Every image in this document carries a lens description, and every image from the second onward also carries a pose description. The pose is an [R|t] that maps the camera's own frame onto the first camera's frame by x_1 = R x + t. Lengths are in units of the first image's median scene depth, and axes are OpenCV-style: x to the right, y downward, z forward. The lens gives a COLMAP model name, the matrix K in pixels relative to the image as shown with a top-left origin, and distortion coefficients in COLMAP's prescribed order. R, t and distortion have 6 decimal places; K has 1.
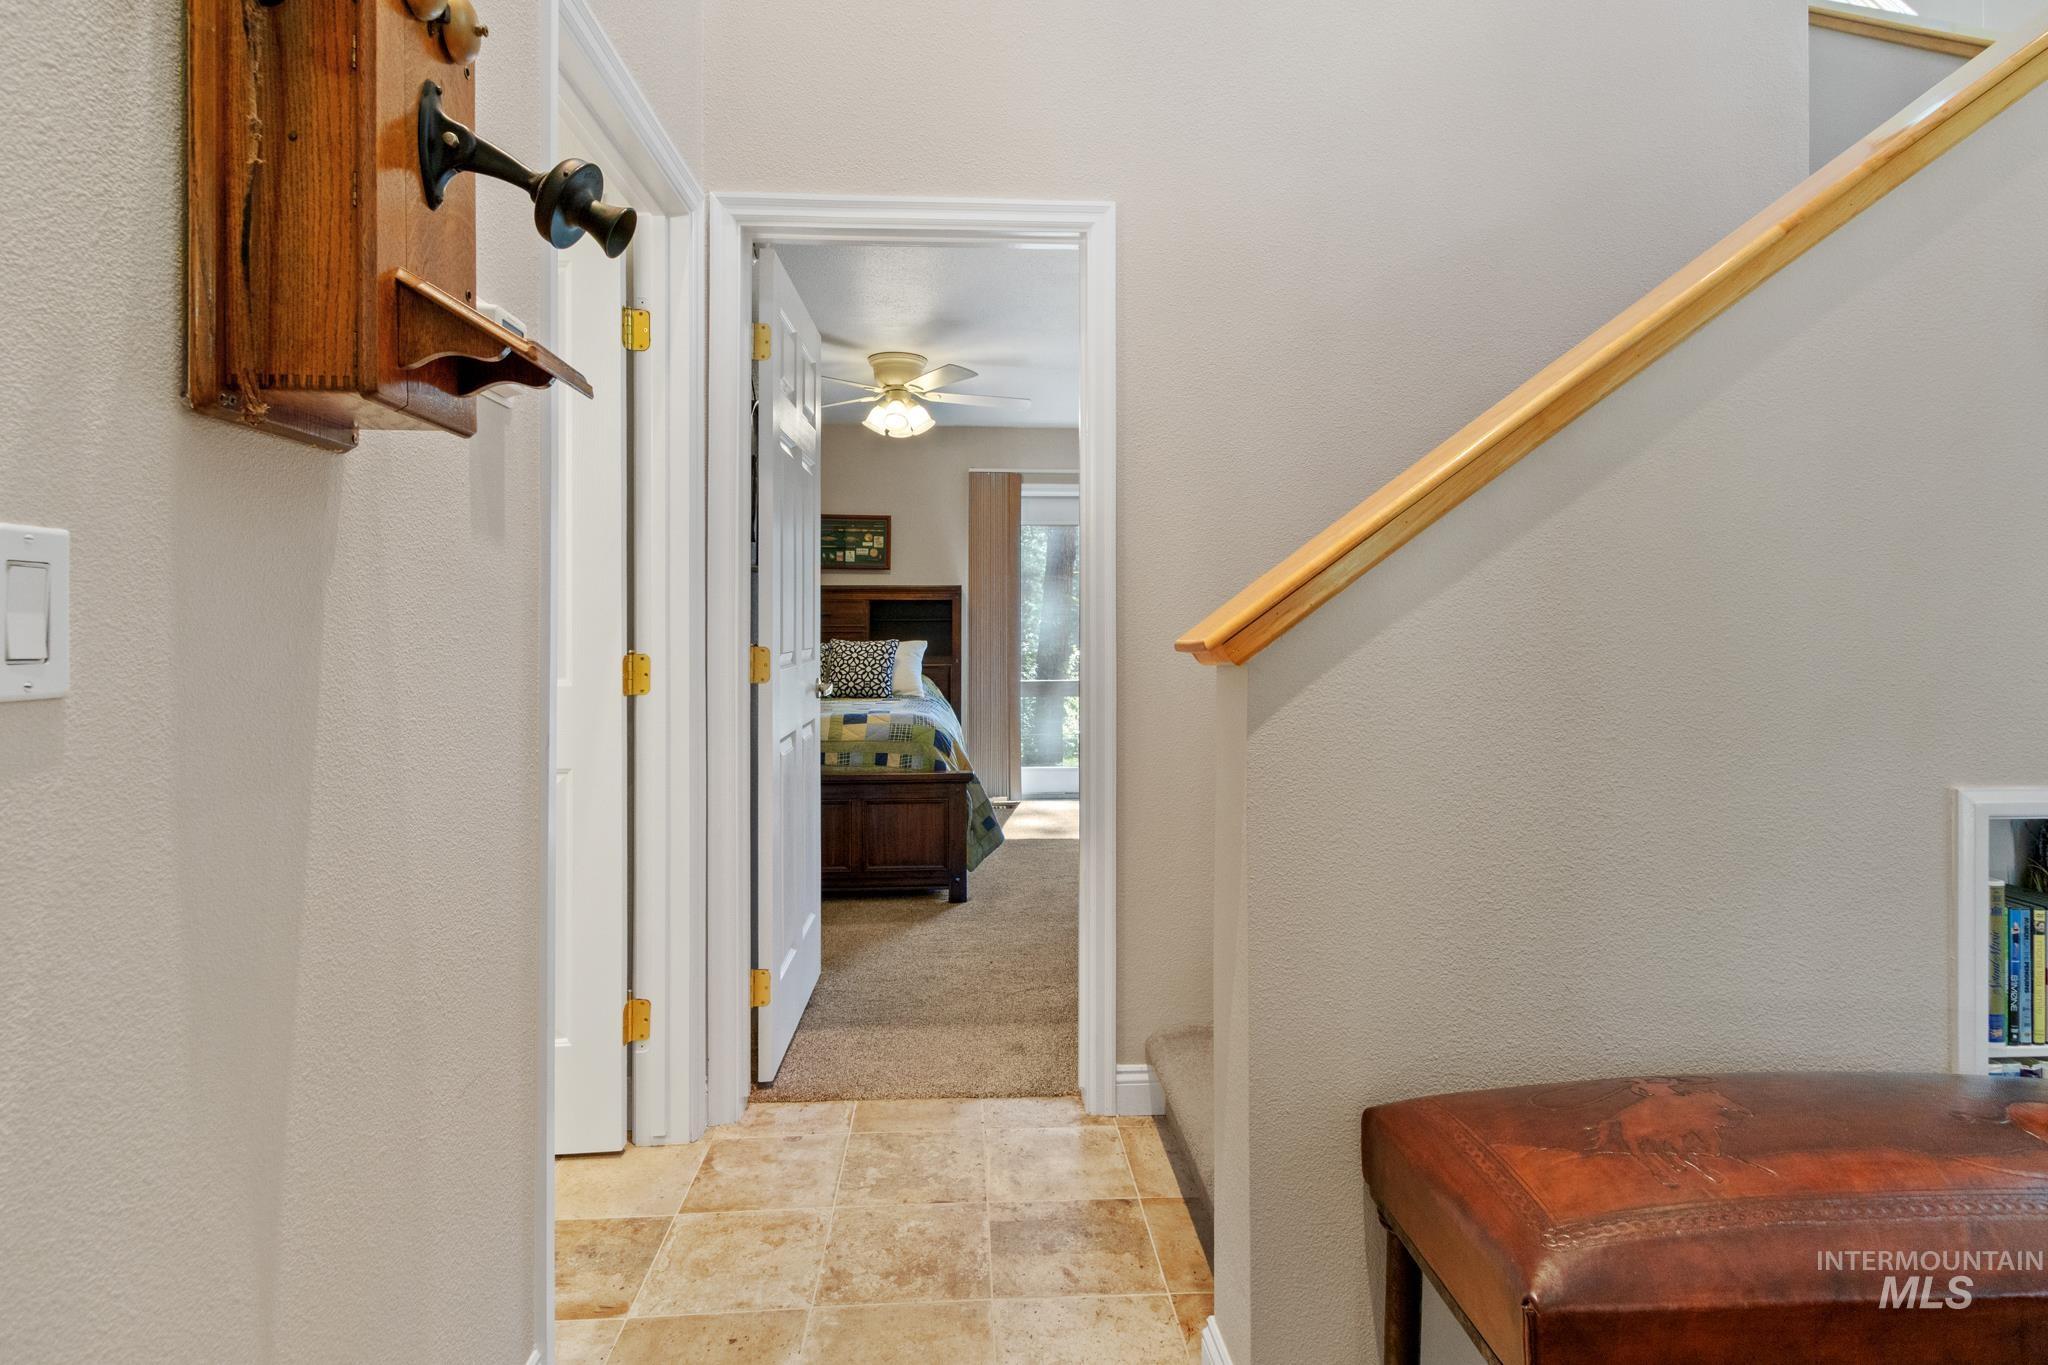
lens RADIAL K [[1018.0, 0, 1014.2], [0, 1018.0, 625.1], [0, 0, 1]] dist [0.022714, 0.000218]
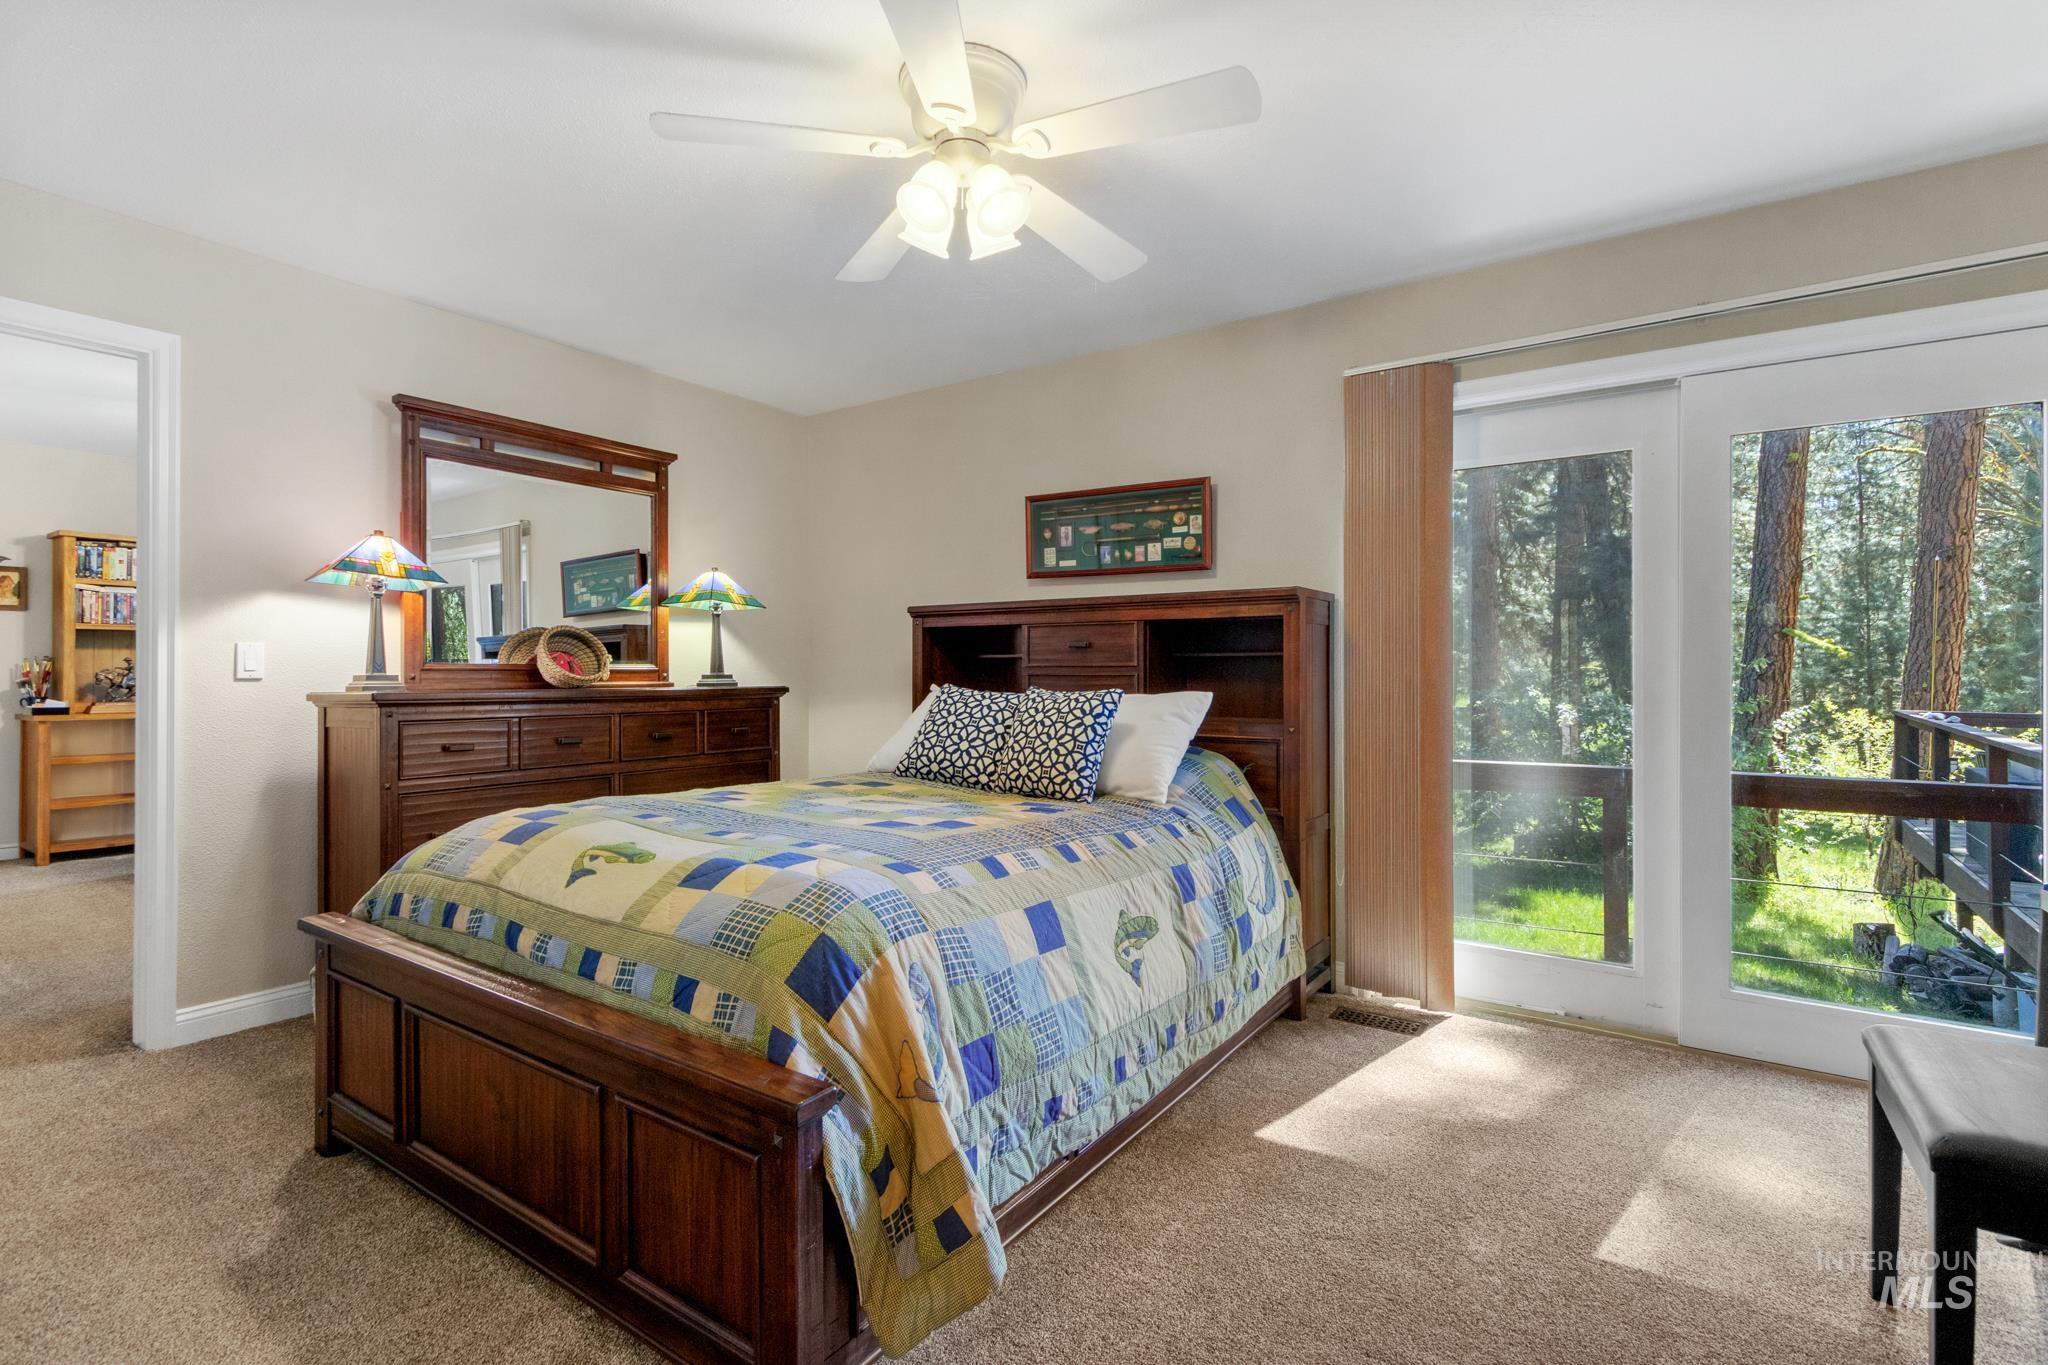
lens RADIAL K [[950.4, 0, 1028.9], [0, 950.4, 675.3], [0, 0, 1]] dist [0.000422, -0.000897]
pose [[0.790112, 0.007173, -0.612920, 0.129174], [-0.004900, 0.999973, 0.005386, 0.003394], [0.612943, -0.001252, 0.790126, 0.506118]]
